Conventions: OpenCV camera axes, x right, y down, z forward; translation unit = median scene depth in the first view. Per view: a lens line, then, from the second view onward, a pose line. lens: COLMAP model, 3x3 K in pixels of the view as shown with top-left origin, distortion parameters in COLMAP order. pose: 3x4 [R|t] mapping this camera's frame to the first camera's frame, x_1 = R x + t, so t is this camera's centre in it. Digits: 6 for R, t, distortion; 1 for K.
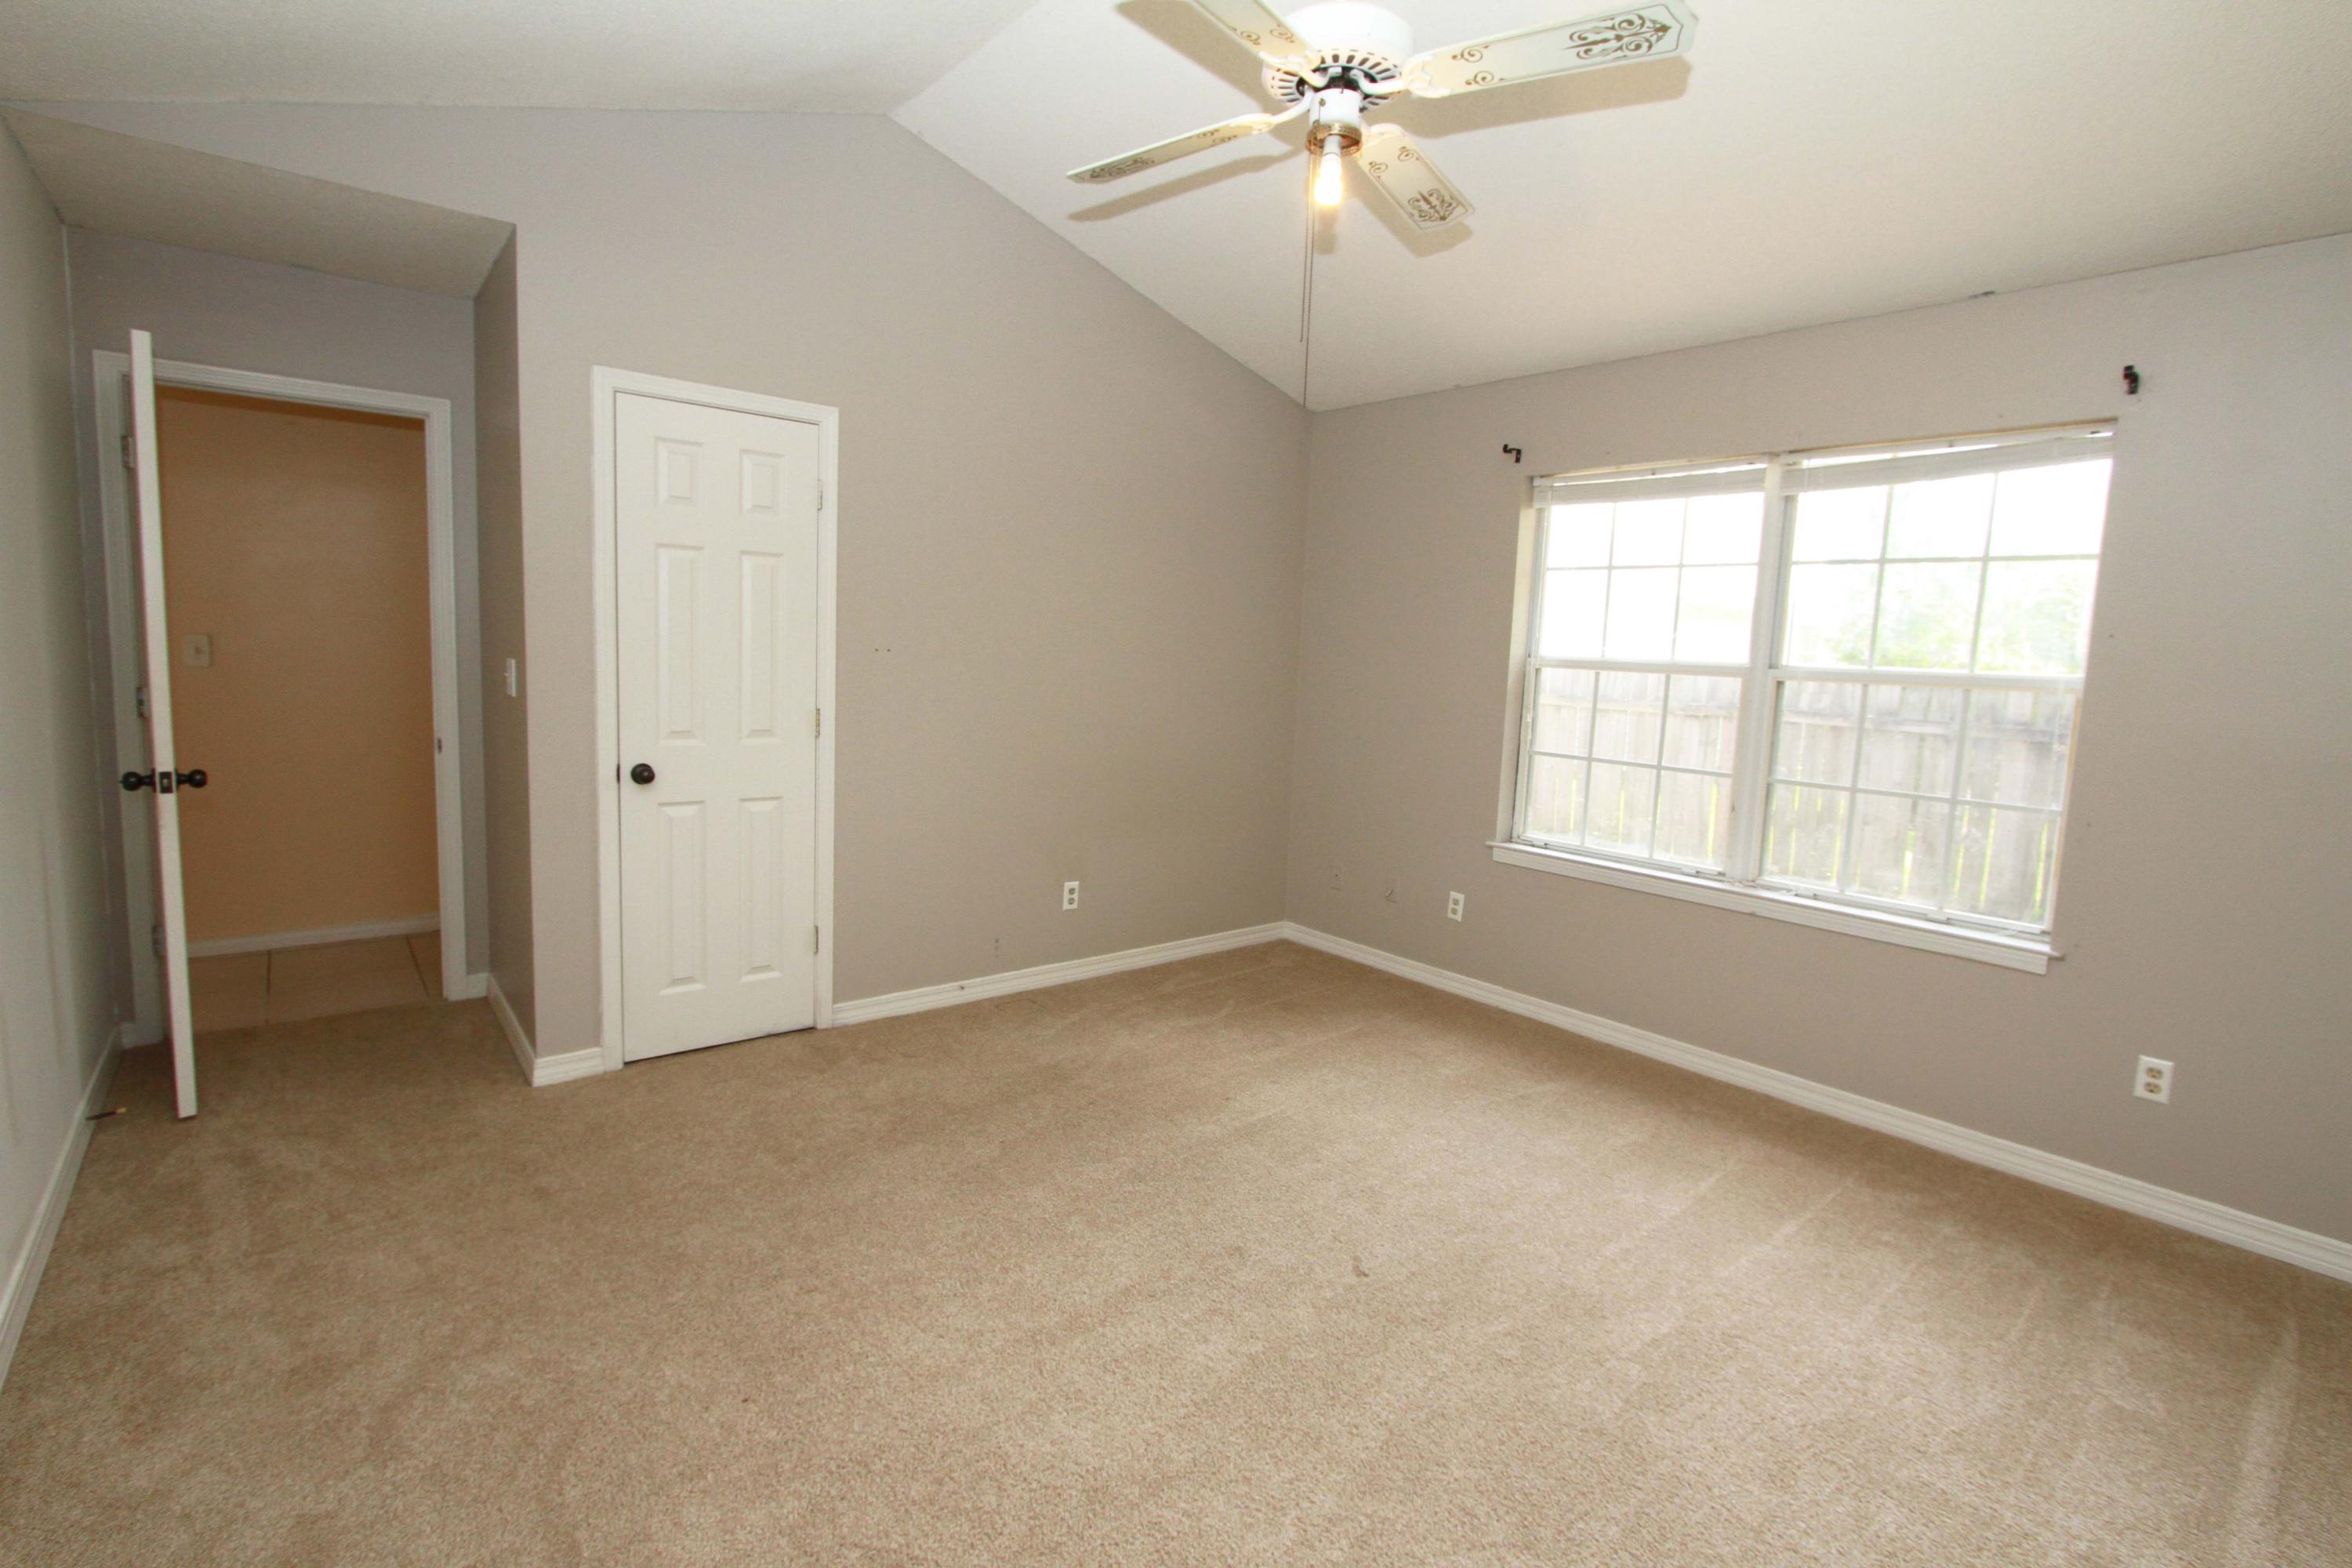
lens RADIAL K [[1083.6, 0, 1177.2], [0, 1083.6, 774.2], [0, 0, 1]] dist [-0.016840, 0.001509]
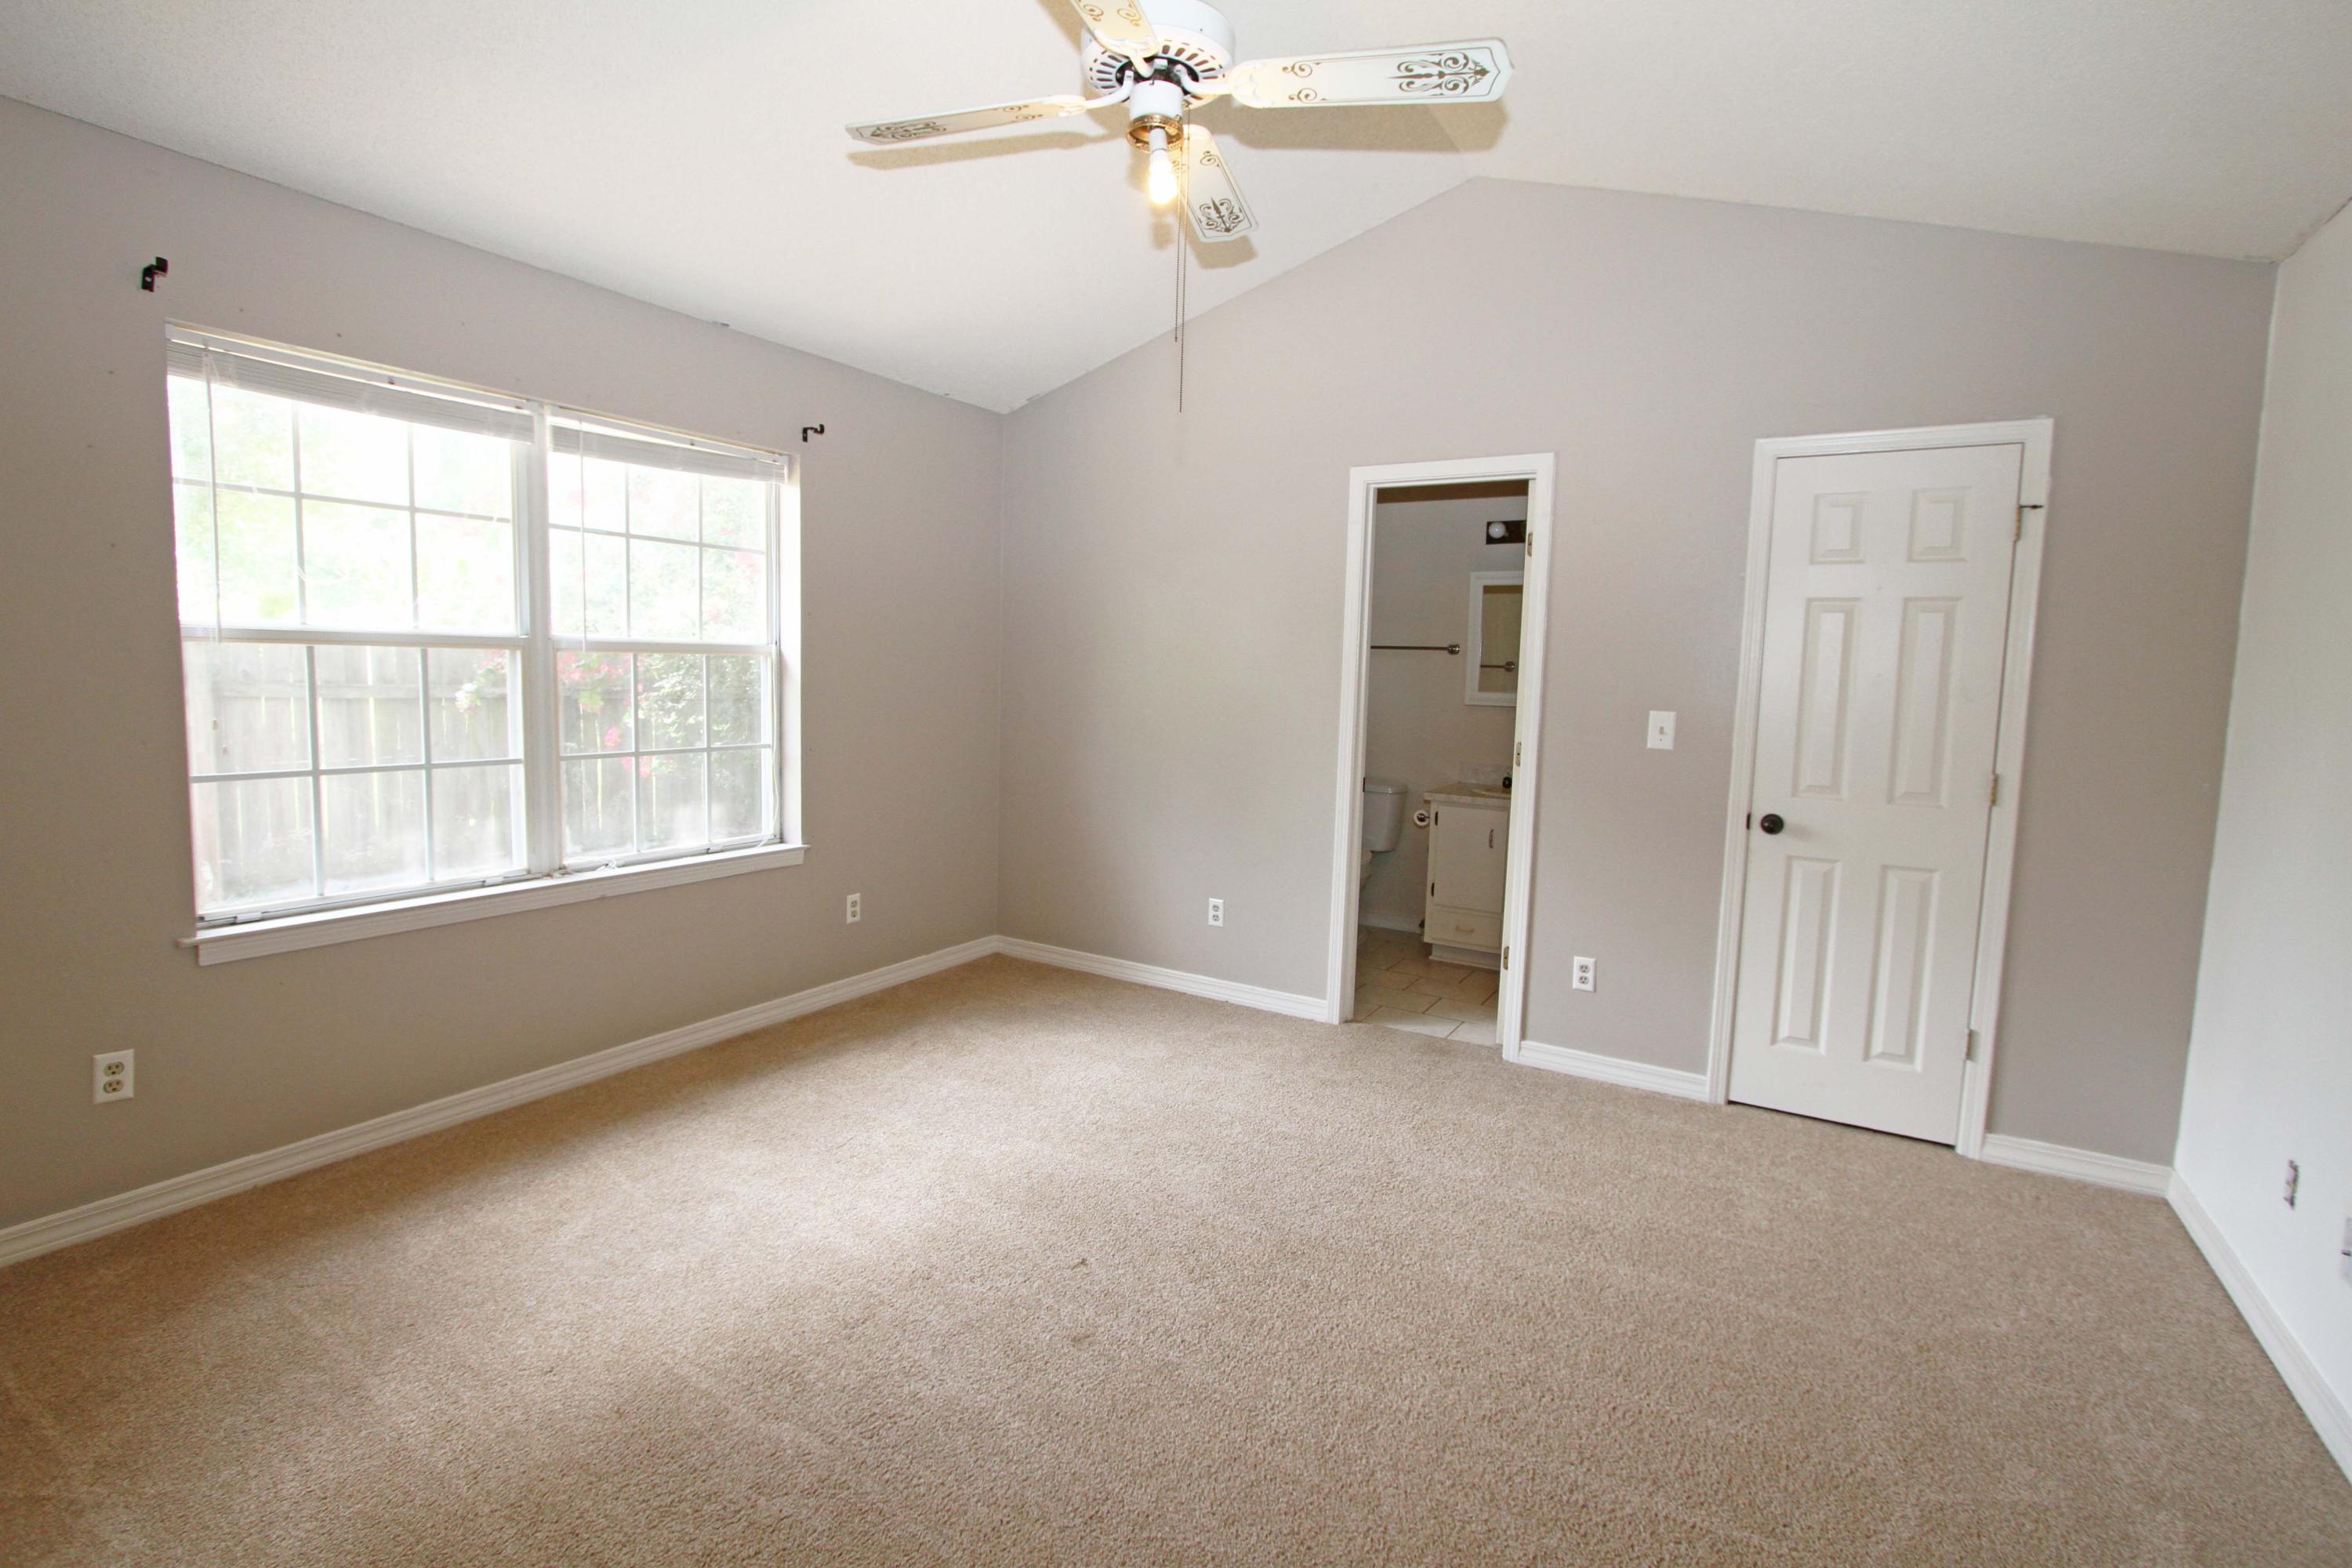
lens RADIAL K [[1083.6, 0, 1172.4], [0, 1083.6, 772.9], [0, 0, 1]] dist [-0.016840, 0.001509]
pose [[-0.321330, -0.135233, 0.937261, -0.495756], [0.077642, 0.982656, 0.168402, -0.097623], [-0.943779, 0.126883, -0.305257, 0.777972]]
